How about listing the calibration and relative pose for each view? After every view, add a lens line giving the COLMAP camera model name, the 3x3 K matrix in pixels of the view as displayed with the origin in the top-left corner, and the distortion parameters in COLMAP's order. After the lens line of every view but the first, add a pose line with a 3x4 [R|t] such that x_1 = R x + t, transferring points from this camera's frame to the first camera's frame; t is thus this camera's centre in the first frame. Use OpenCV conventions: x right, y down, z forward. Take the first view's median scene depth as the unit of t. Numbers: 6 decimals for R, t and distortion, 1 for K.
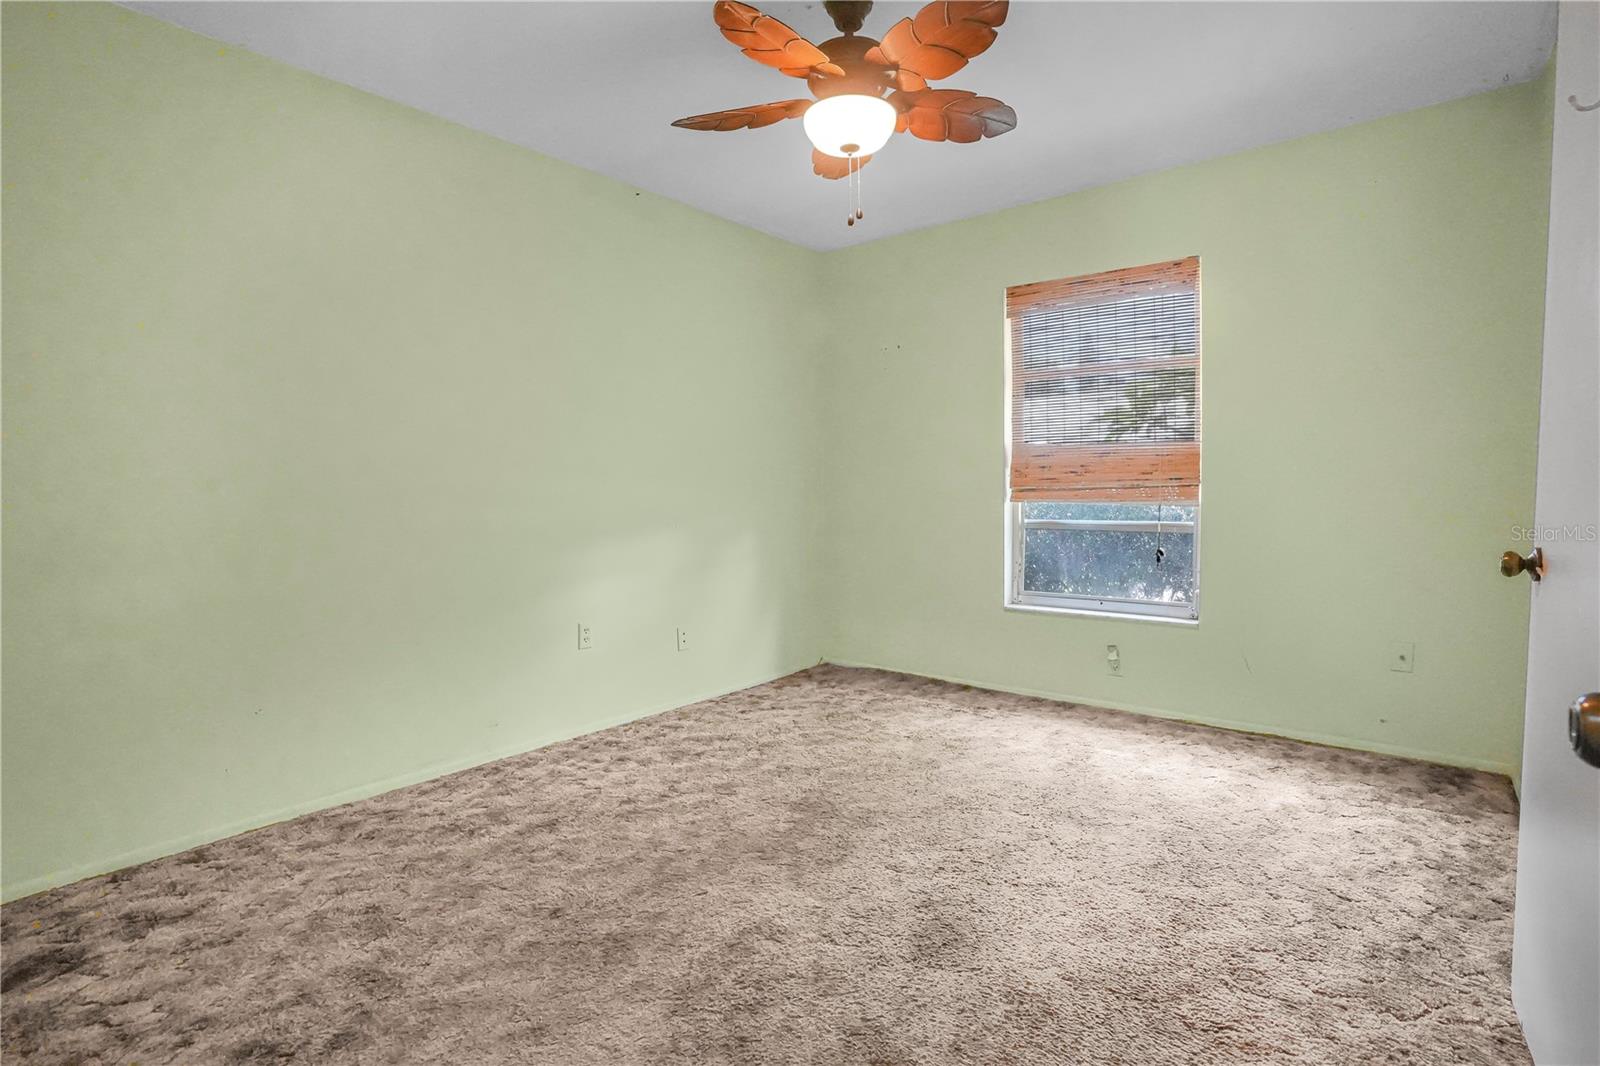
lens RADIAL K [[765.5, 0, 801.5], [0, 765.5, 530.1], [0, 0, 1]] dist [-0.054804, 0.010586]
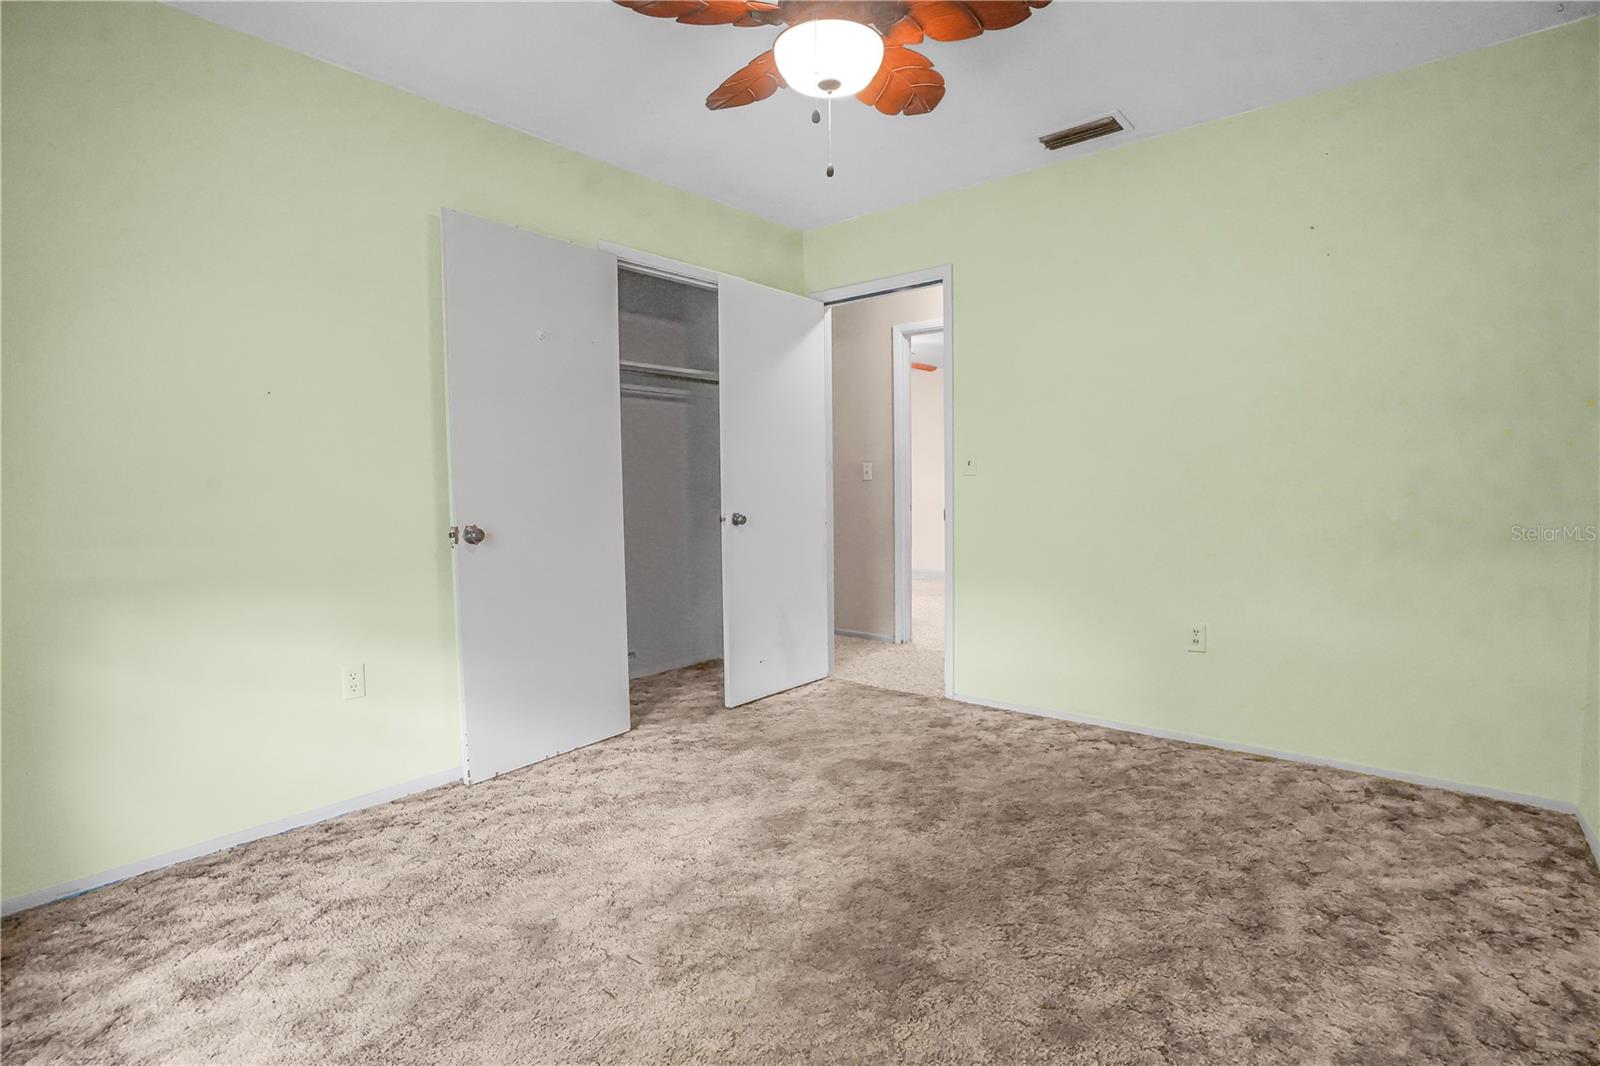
lens RADIAL K [[765.5, 0, 799.6], [0, 765.5, 530.8], [0, 0, 1]] dist [-0.054804, 0.010586]
pose [[-0.999532, 0.026891, 0.014585, 0.104853], [0.028416, 0.992723, 0.117020, -0.116300], [-0.011332, 0.117380, -0.993022, 2.038547]]
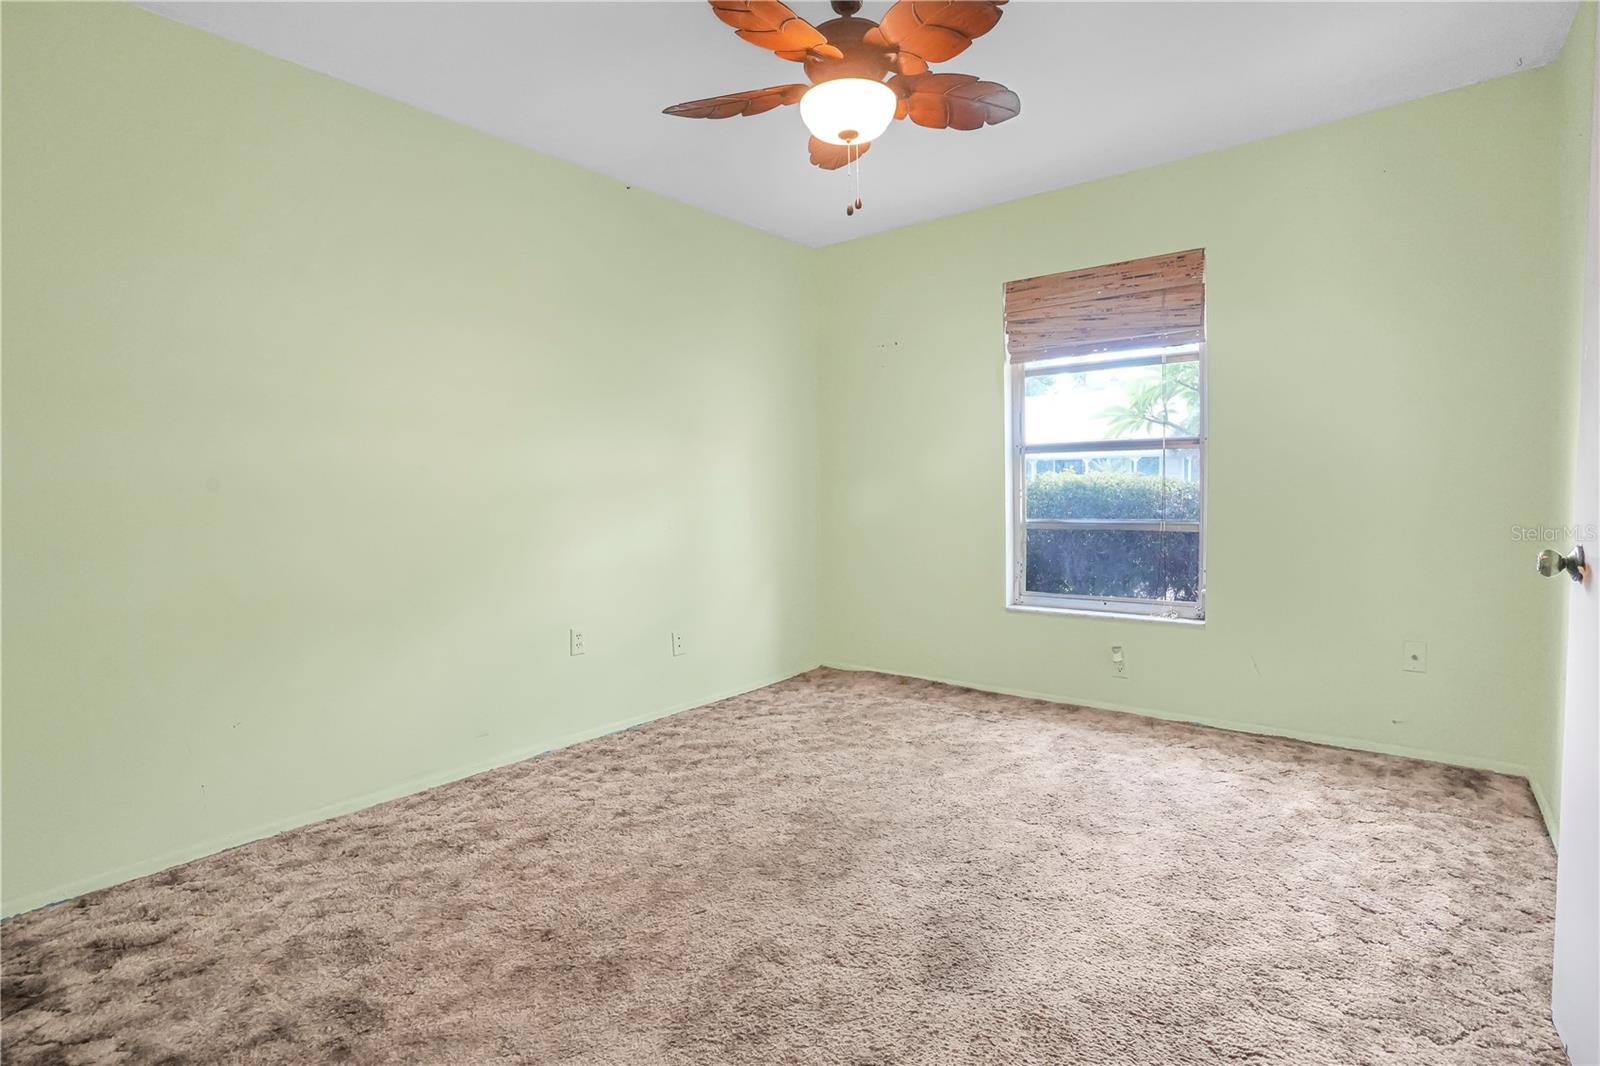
lens RADIAL K [[765.5, 0, 802.9], [0, 765.5, 531.5], [0, 0, 1]] dist [-0.054804, 0.010586]
pose [[0.999935, -0.006954, 0.009089, -0.006976], [0.006939, 0.999975, 0.001670, -0.002269], [-0.009101, -0.001607, 0.999957, 0.042994]]
